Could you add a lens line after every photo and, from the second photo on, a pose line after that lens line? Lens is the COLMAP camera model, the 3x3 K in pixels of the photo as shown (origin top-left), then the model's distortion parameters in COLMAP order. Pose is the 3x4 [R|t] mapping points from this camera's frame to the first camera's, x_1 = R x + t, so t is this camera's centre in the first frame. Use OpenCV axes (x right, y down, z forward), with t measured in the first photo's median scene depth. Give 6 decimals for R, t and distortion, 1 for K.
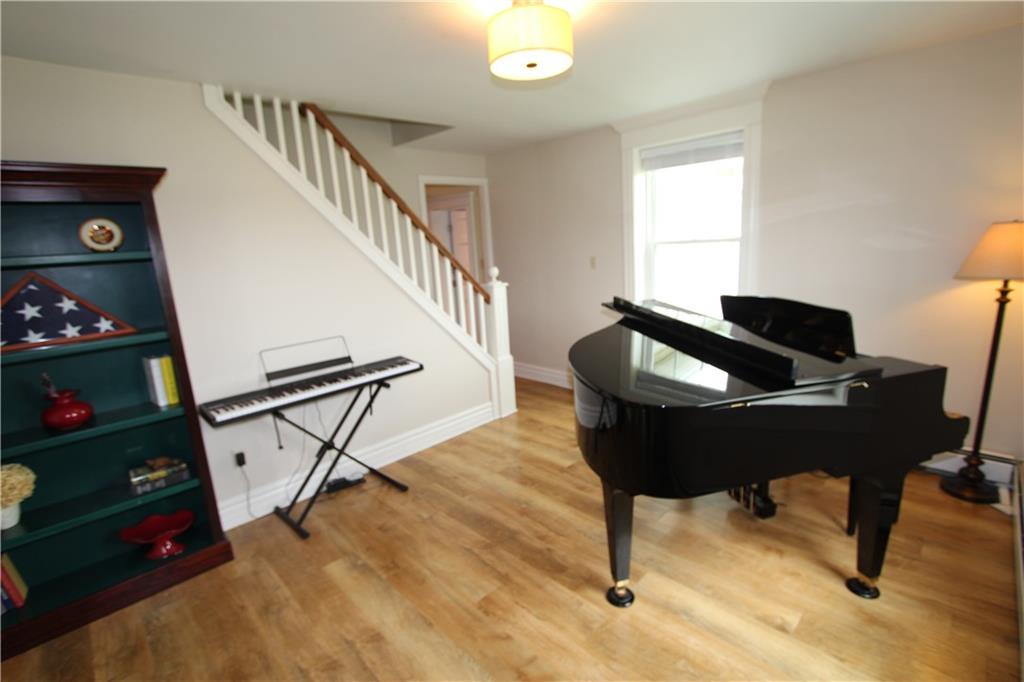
lens RADIAL K [[471.1, 0, 518.3], [0, 471.1, 347.1], [0, 0, 1]] dist [-0.021617, 0.003491]
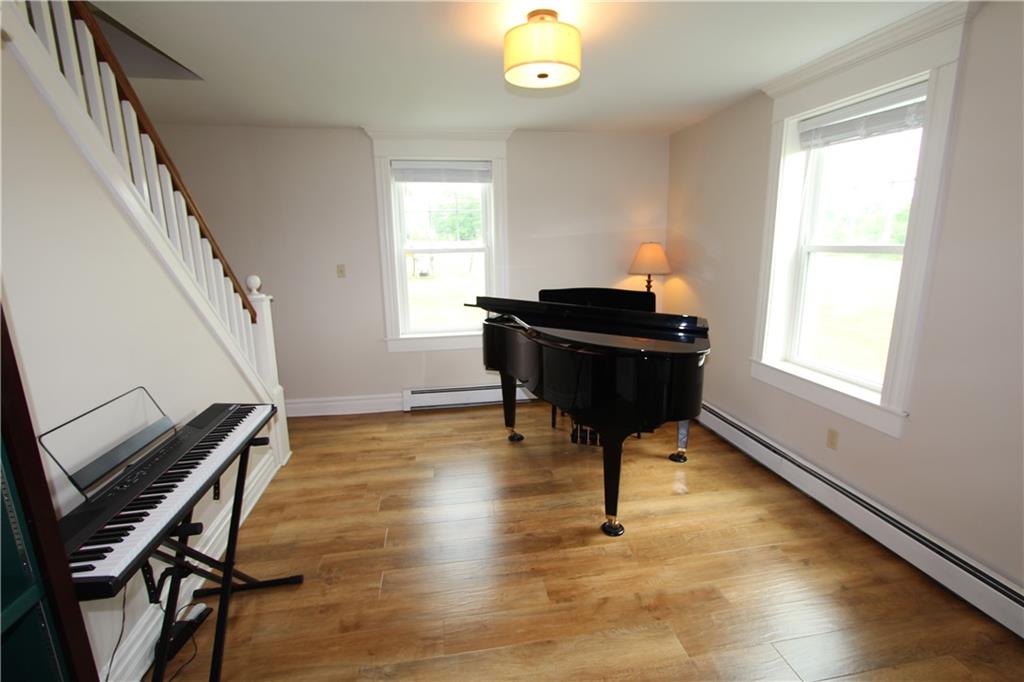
lens RADIAL K [[471.1, 0, 518.3], [0, 471.1, 339.2], [0, 0, 1]] dist [-0.021617, 0.003491]
pose [[0.573445, -0.122866, 0.809978, -0.787899], [0.155920, 0.986986, 0.039329, -0.051449], [-0.804270, 0.103738, 0.585140, 0.371728]]
